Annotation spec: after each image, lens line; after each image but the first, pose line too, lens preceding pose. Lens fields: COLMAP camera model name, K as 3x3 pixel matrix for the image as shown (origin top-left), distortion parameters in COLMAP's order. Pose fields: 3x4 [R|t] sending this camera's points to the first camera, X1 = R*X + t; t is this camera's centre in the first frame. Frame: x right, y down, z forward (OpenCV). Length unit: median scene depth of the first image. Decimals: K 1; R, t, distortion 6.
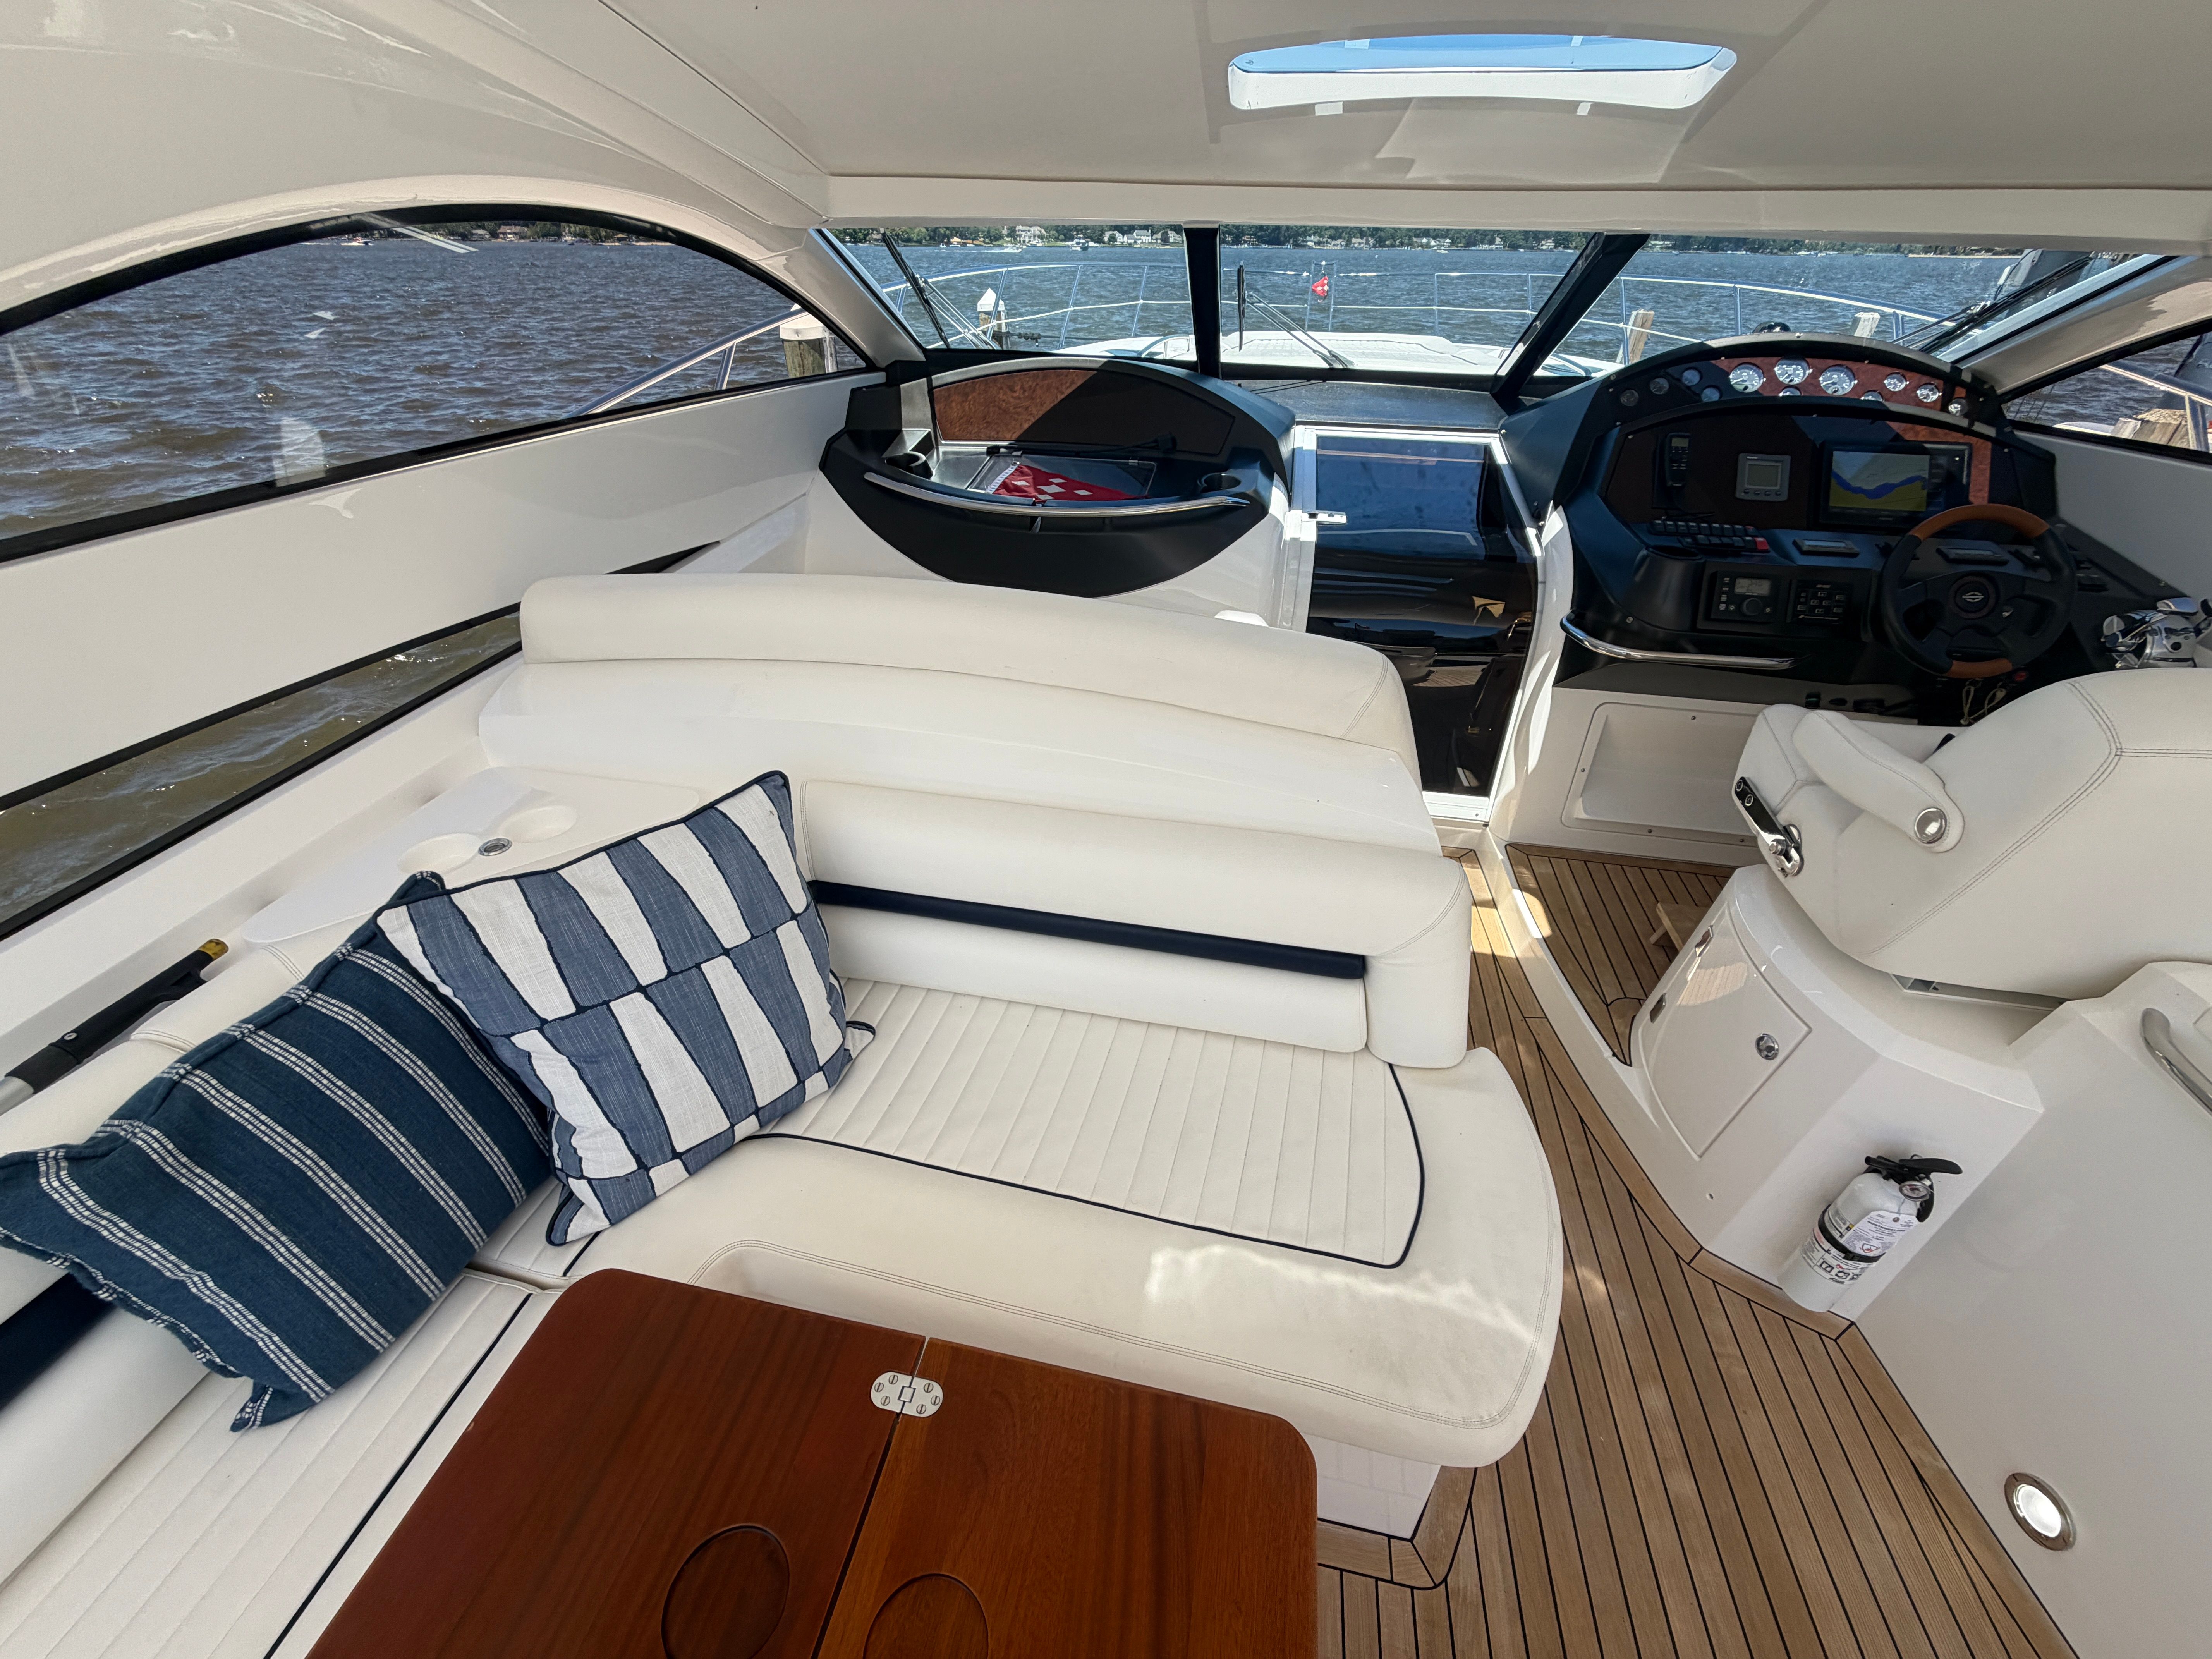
lens RADIAL K [[877.4, 0, 1088.9], [0, 877.4, 847.9], [0, 0, 1]] dist [-0.011528, 0.001665]
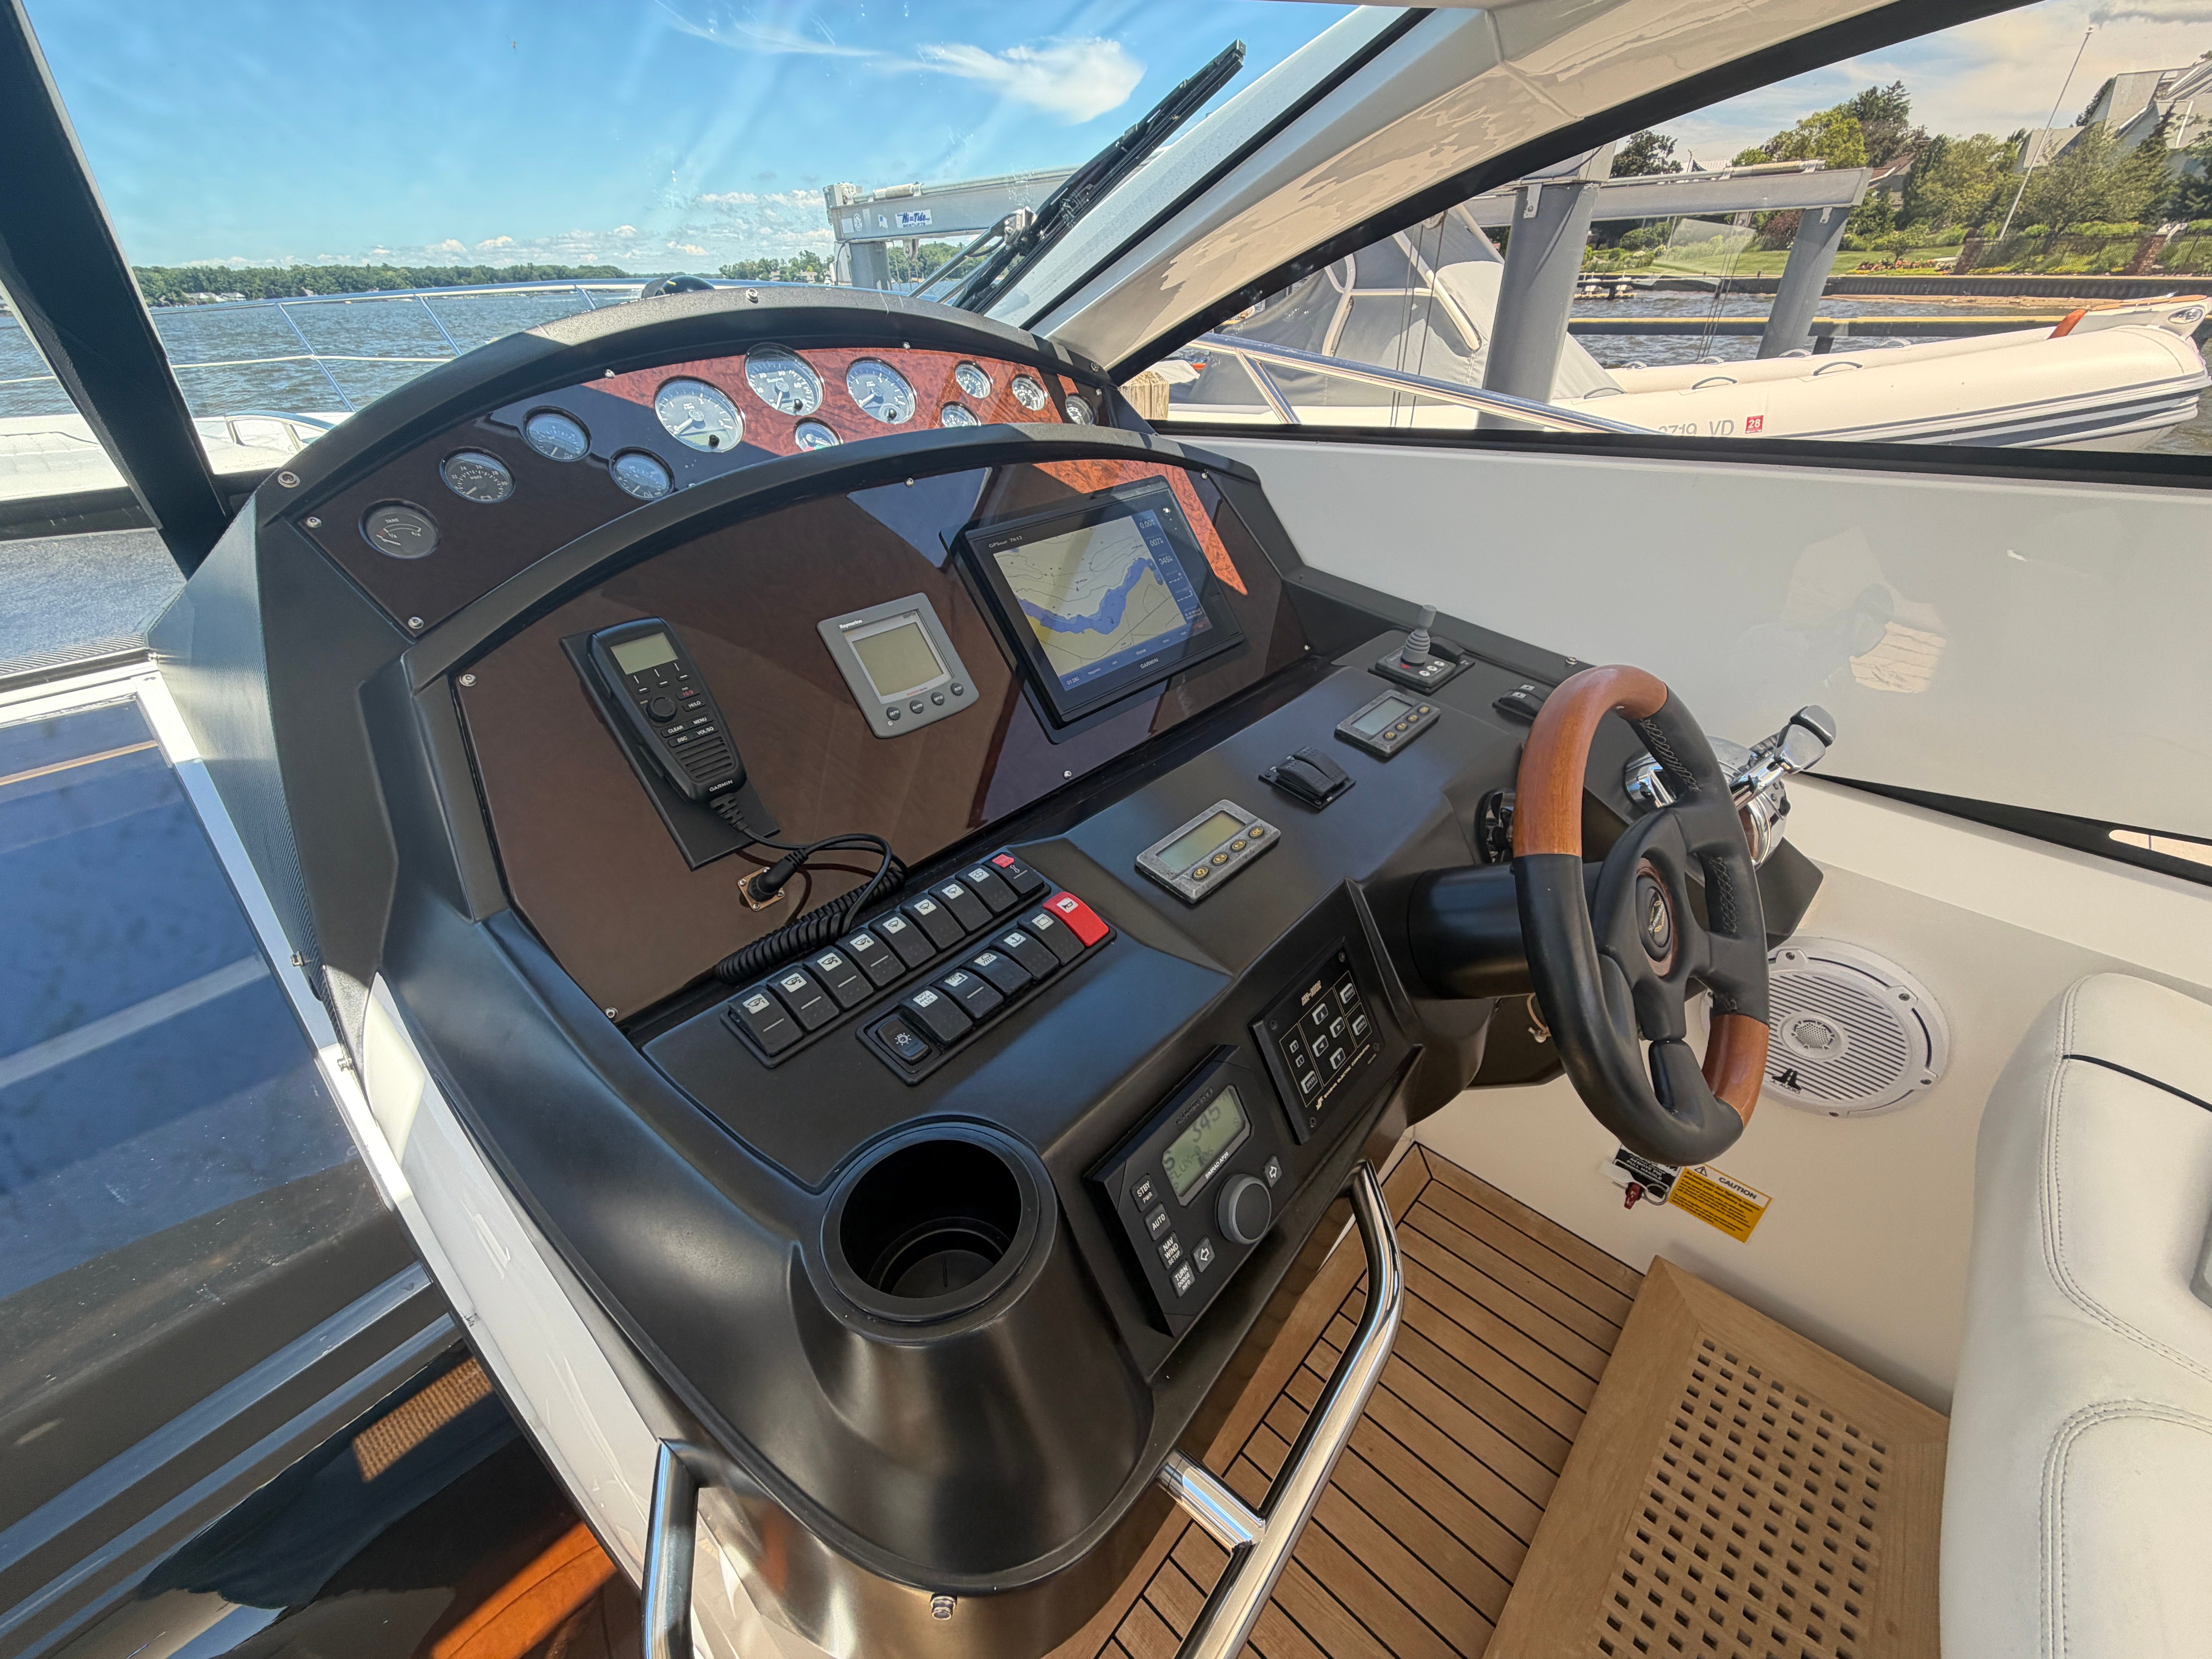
lens RADIAL K [[877.4, 0, 1096.5], [0, 877.4, 827.5], [0, 0, 1]] dist [-0.011528, 0.001665]
pose [[0.522968, -0.467716, 0.712563, 0.513934], [0.505891, 0.843148, 0.182144, -0.387557], [-0.685987, 0.265224, 0.677553, 0.701476]]
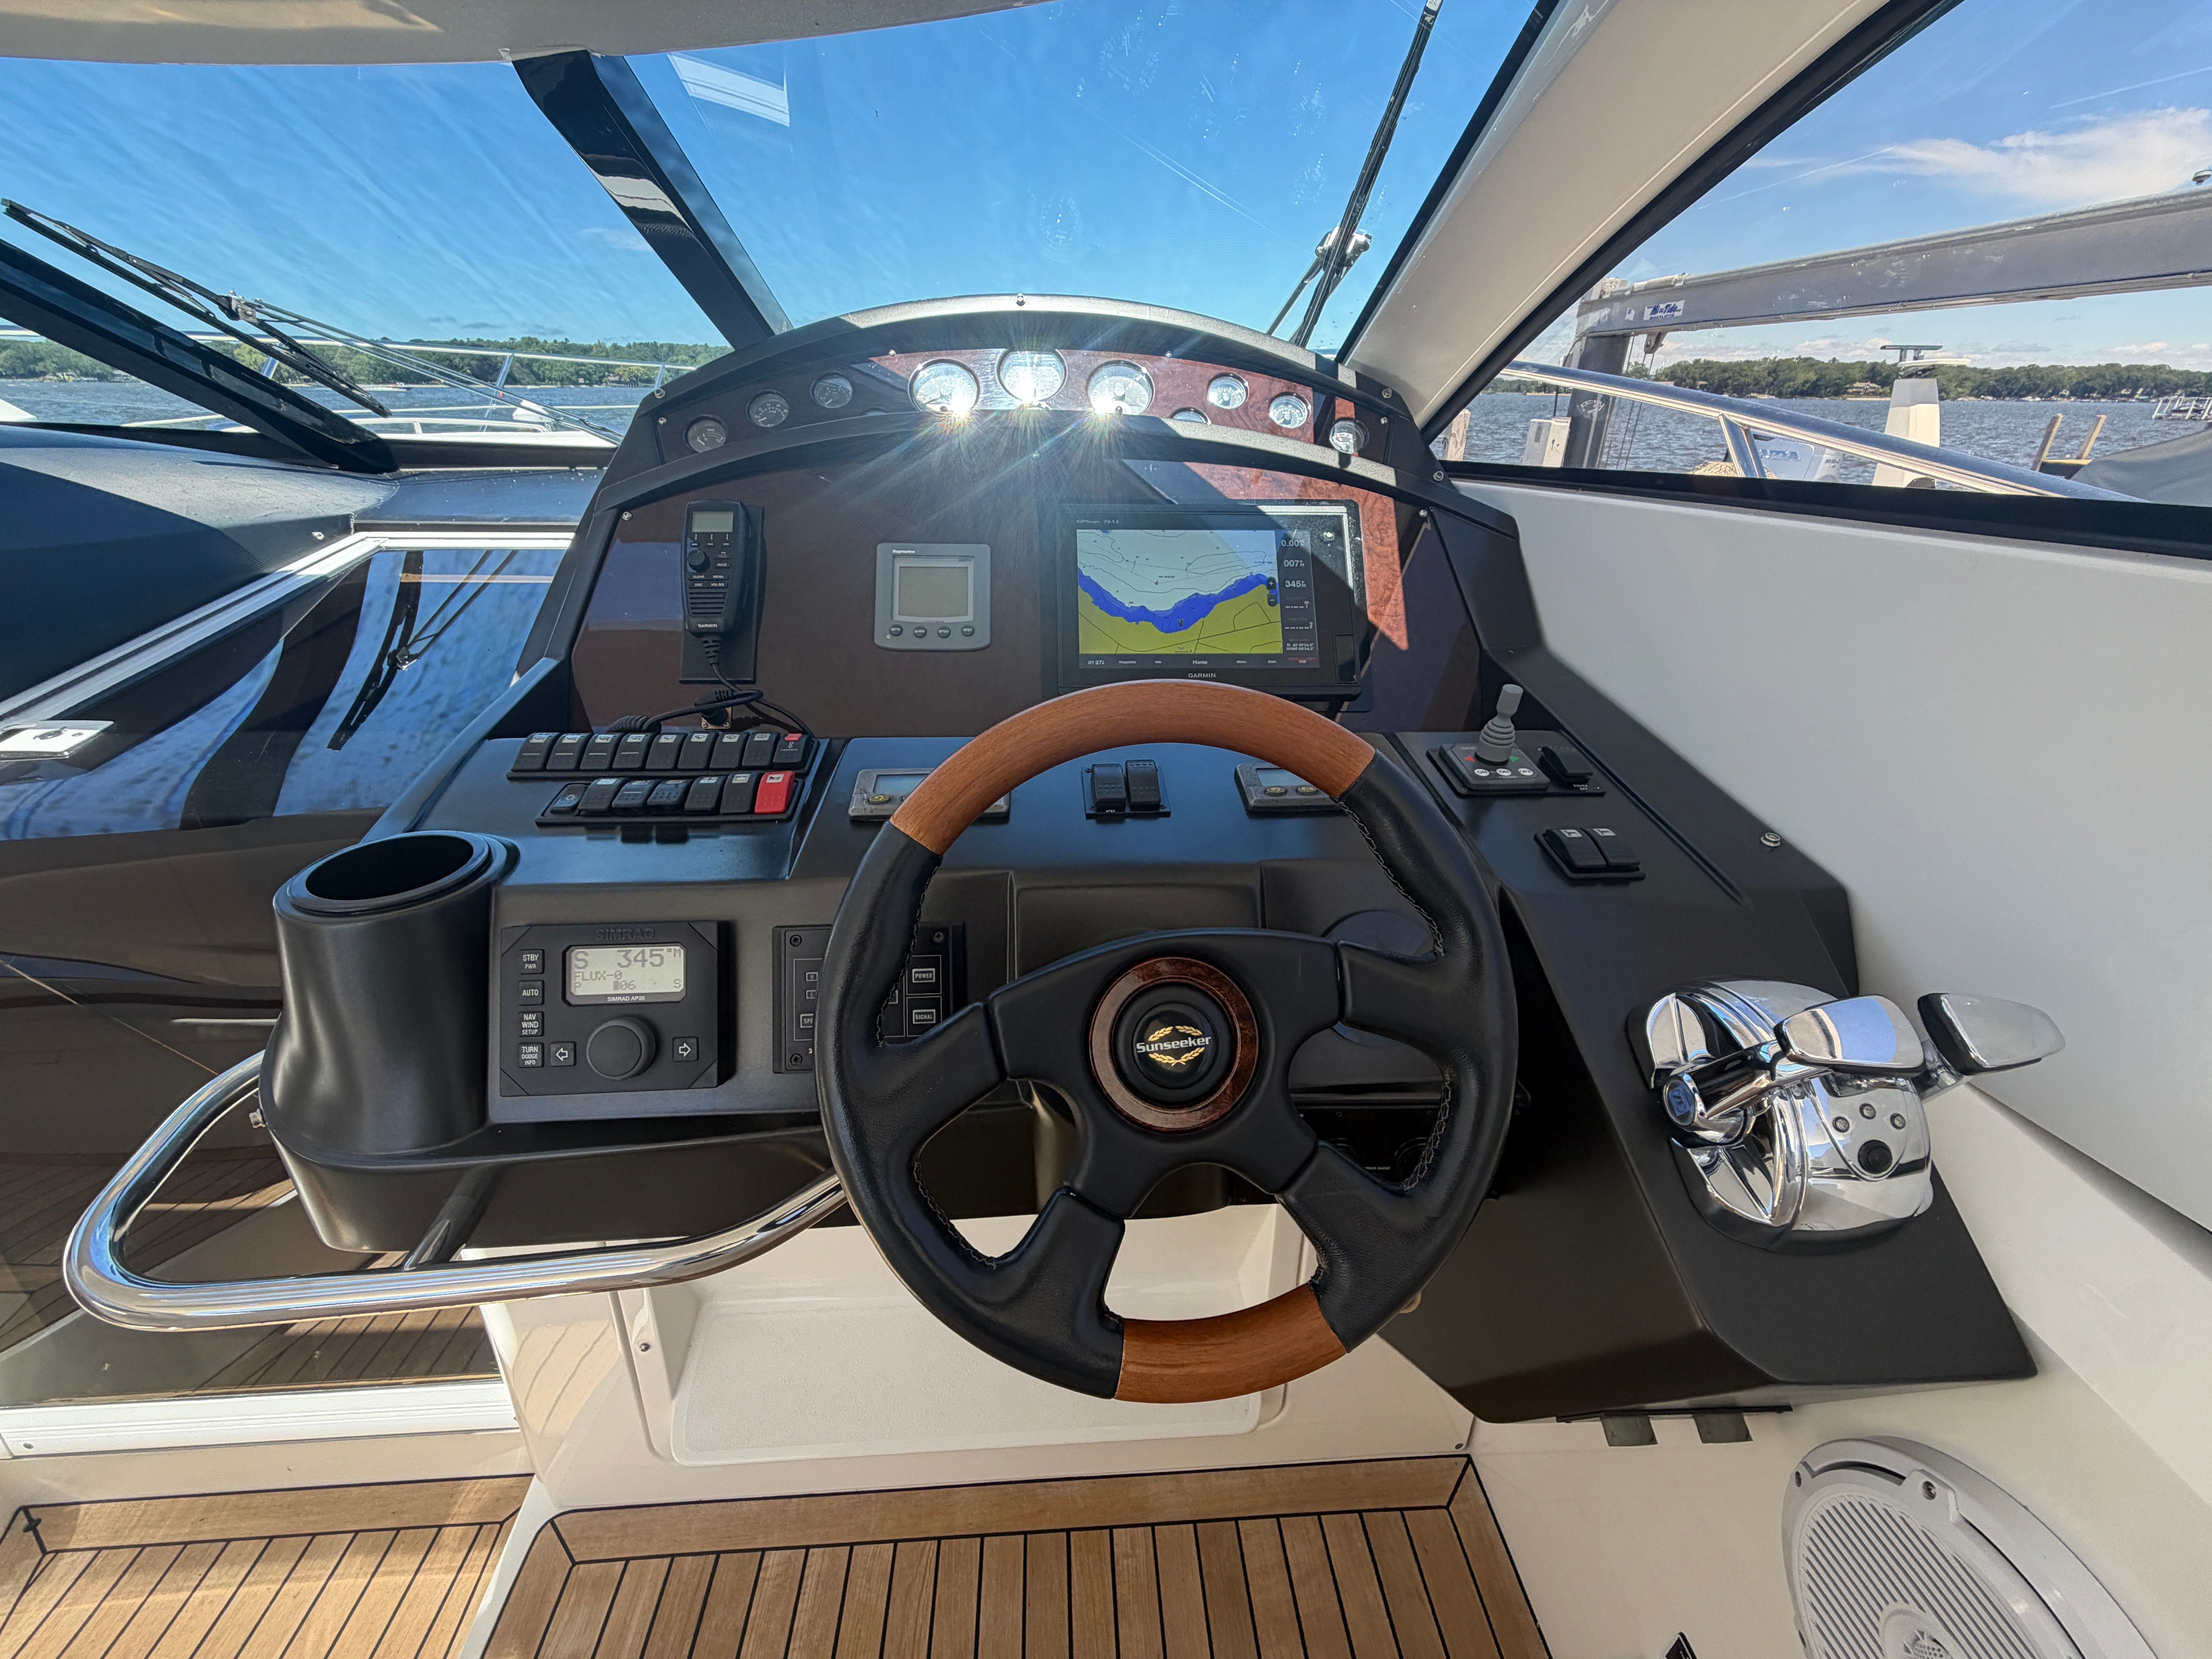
lens RADIAL K [[877.4, 0, 1117.8], [0, 877.4, 823.0], [0, 0, 1]] dist [-0.011528, 0.001665]
pose [[0.966697, -0.107560, 0.232221, 0.740053], [0.139275, 0.982362, -0.124768, -0.250193], [-0.214705, 0.152955, 0.964628, 0.584409]]
